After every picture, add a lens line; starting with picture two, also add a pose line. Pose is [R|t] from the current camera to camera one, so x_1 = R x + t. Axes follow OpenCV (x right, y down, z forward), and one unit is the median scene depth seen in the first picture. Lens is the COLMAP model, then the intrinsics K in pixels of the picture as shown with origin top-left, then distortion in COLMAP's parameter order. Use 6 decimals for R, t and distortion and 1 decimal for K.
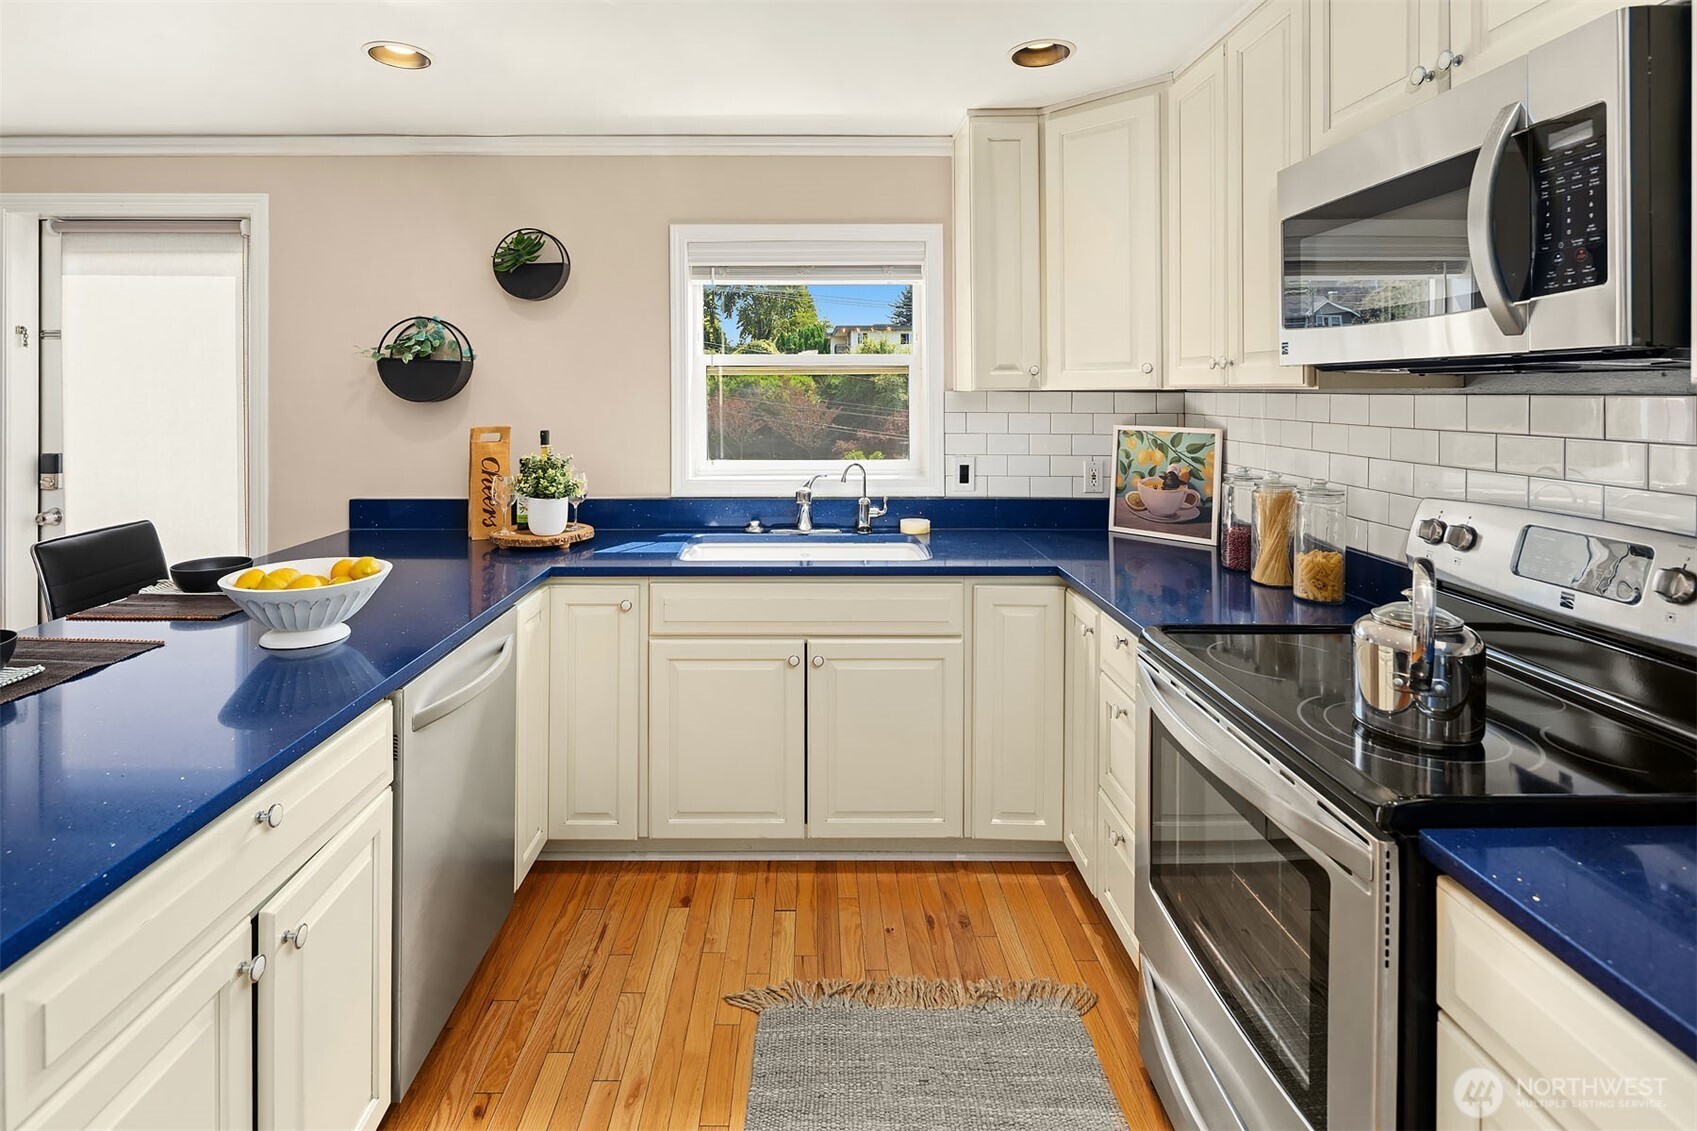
lens RADIAL K [[839.9, 0, 802.6], [0, 839.9, 390.4], [0, 0, 1]] dist [0.002992, -0.001546]
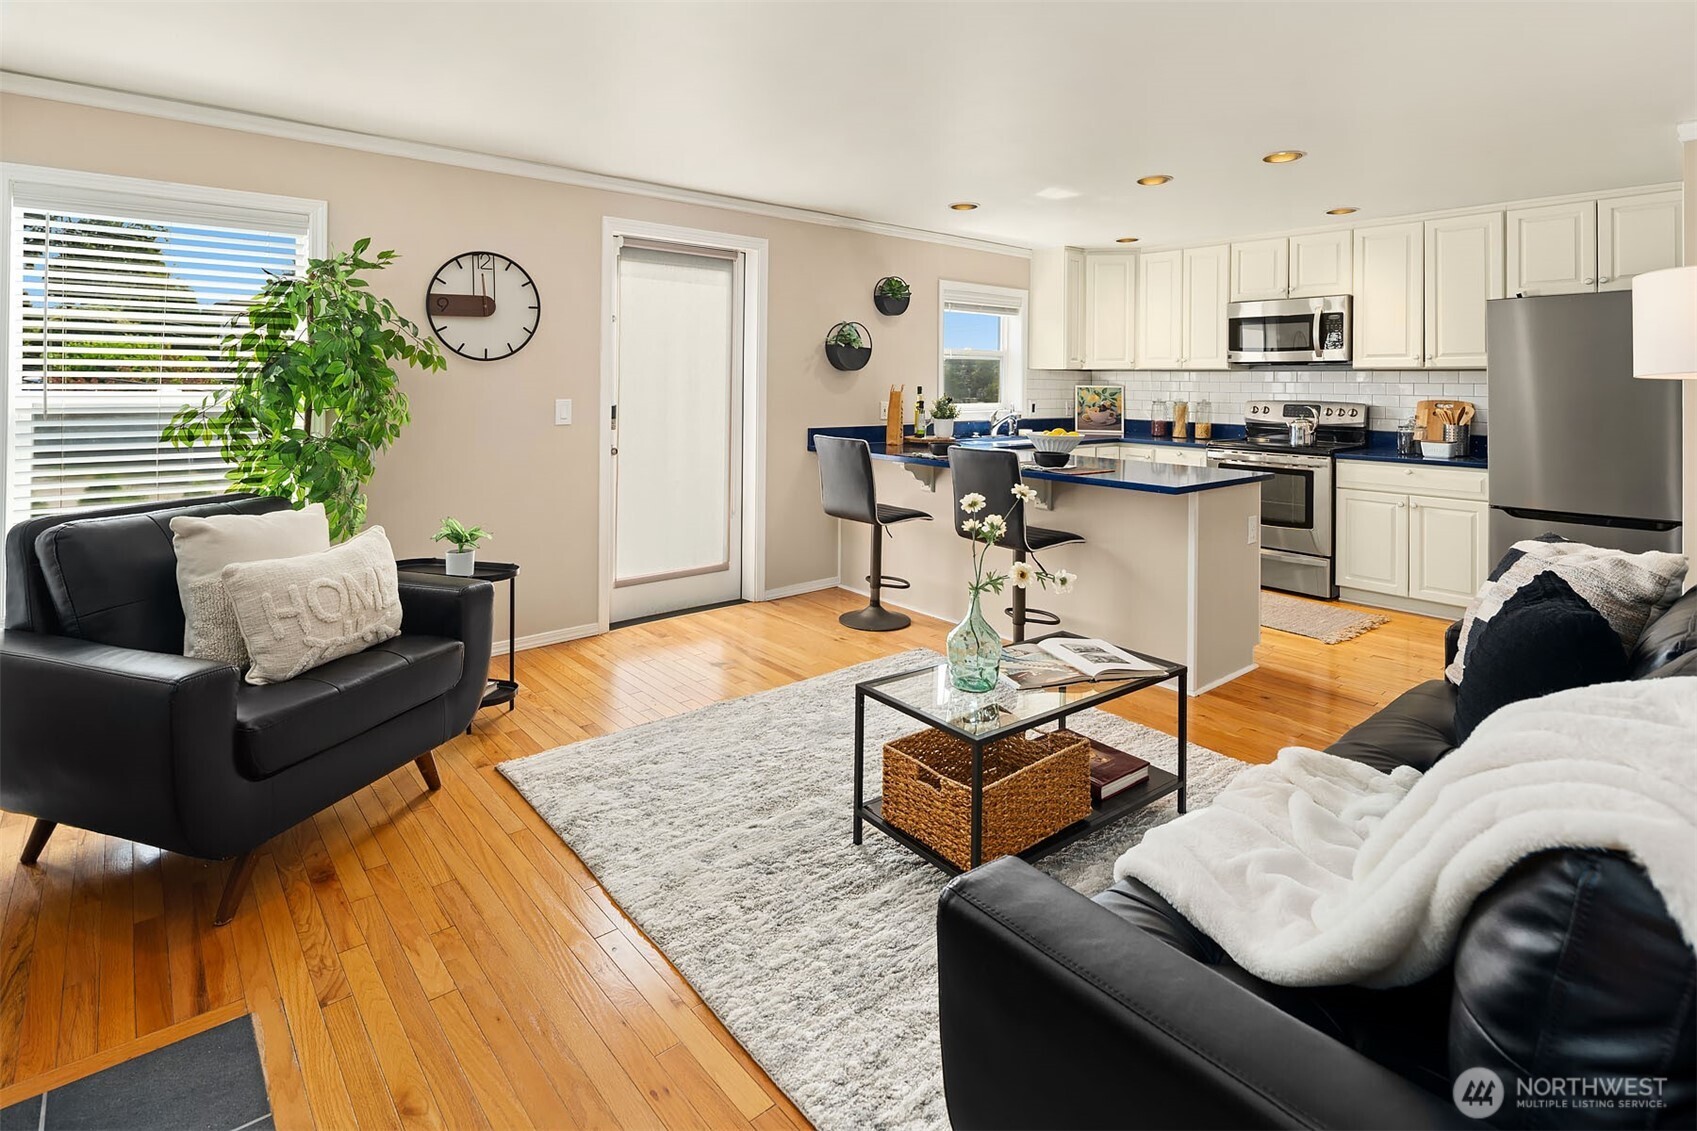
lens RADIAL K [[839.9, 0, 827.7], [0, 839.9, 373.9], [0, 0, 1]] dist [0.002992, -0.001546]
pose [[0.762888, 0.011302, 0.646432, -1.645358], [-0.009320, 0.999936, -0.006484, 0.032364], [-0.646464, -0.001078, 0.762944, -0.304050]]
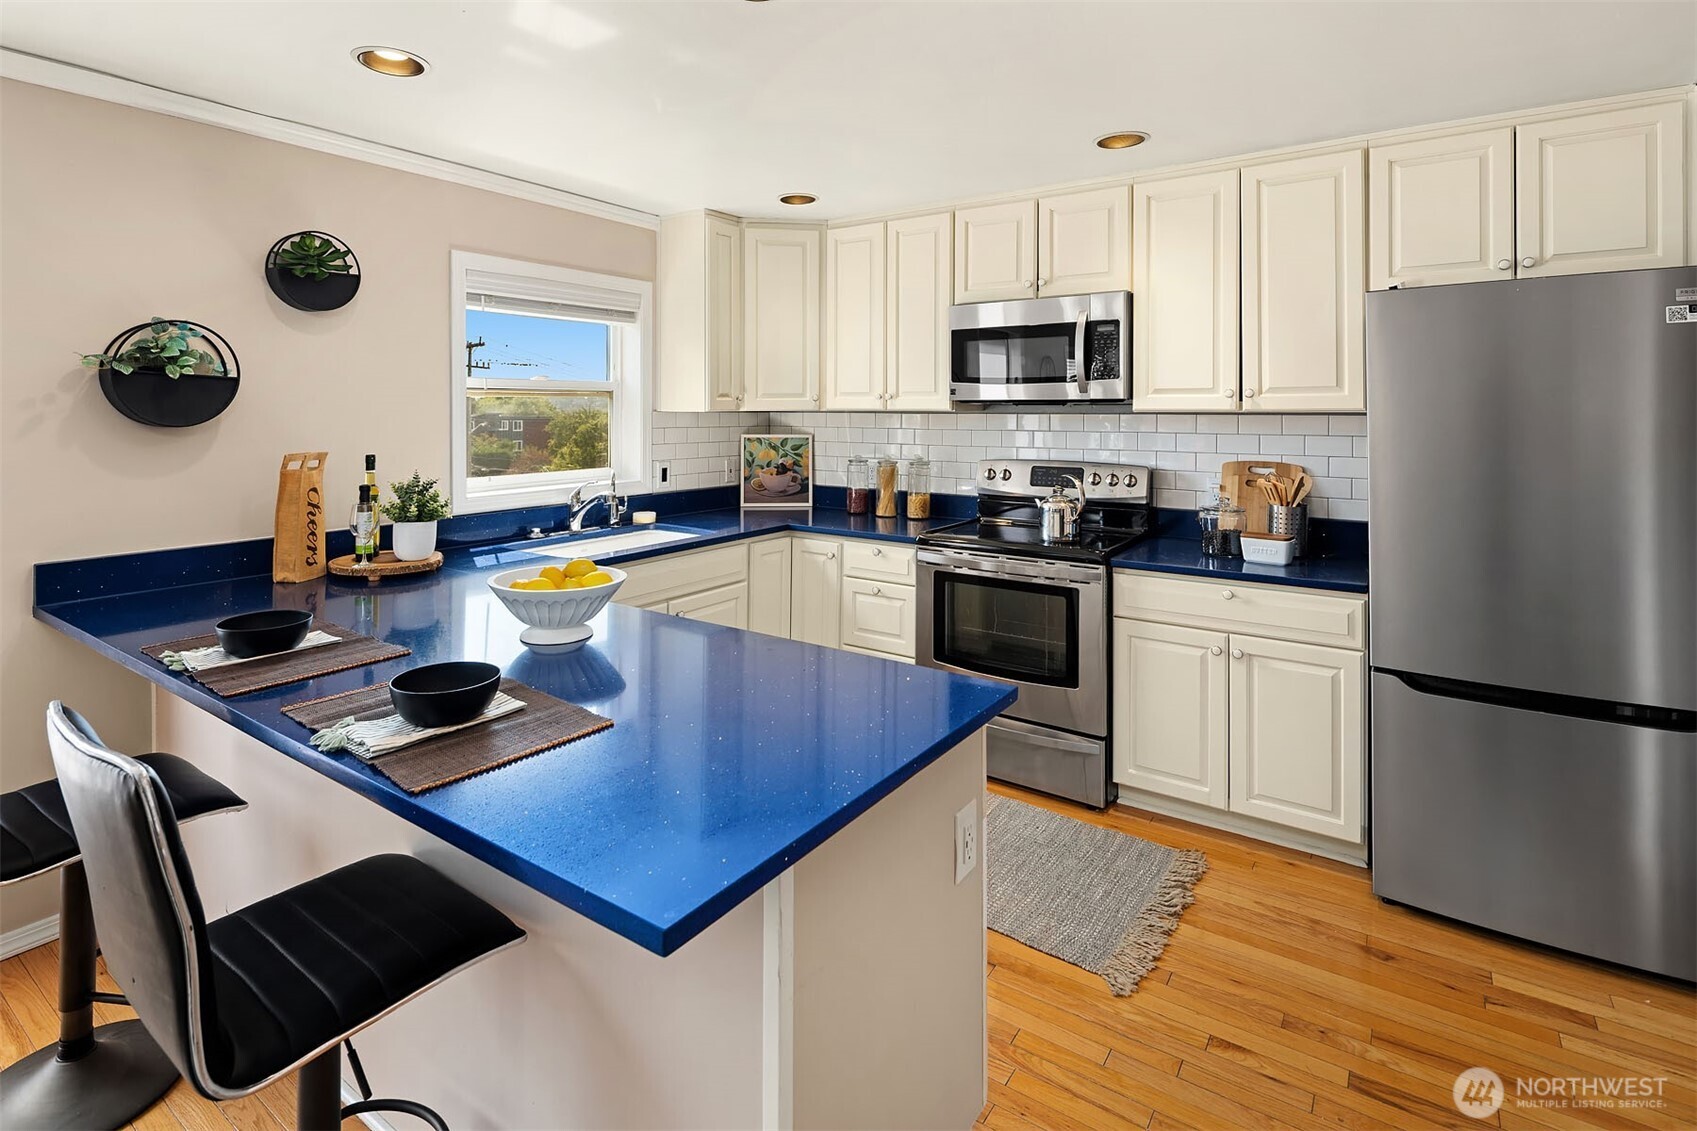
lens RADIAL K [[839.9, 0, 830.7], [0, 839.9, 409.3], [0, 0, 1]] dist [0.002992, -0.001546]
pose [[0.567545, 0.000262, 0.823343, -0.768470], [-0.001263, 0.999999, 0.000552, -0.004160], [-0.823342, -0.001353, 0.567544, 0.038870]]
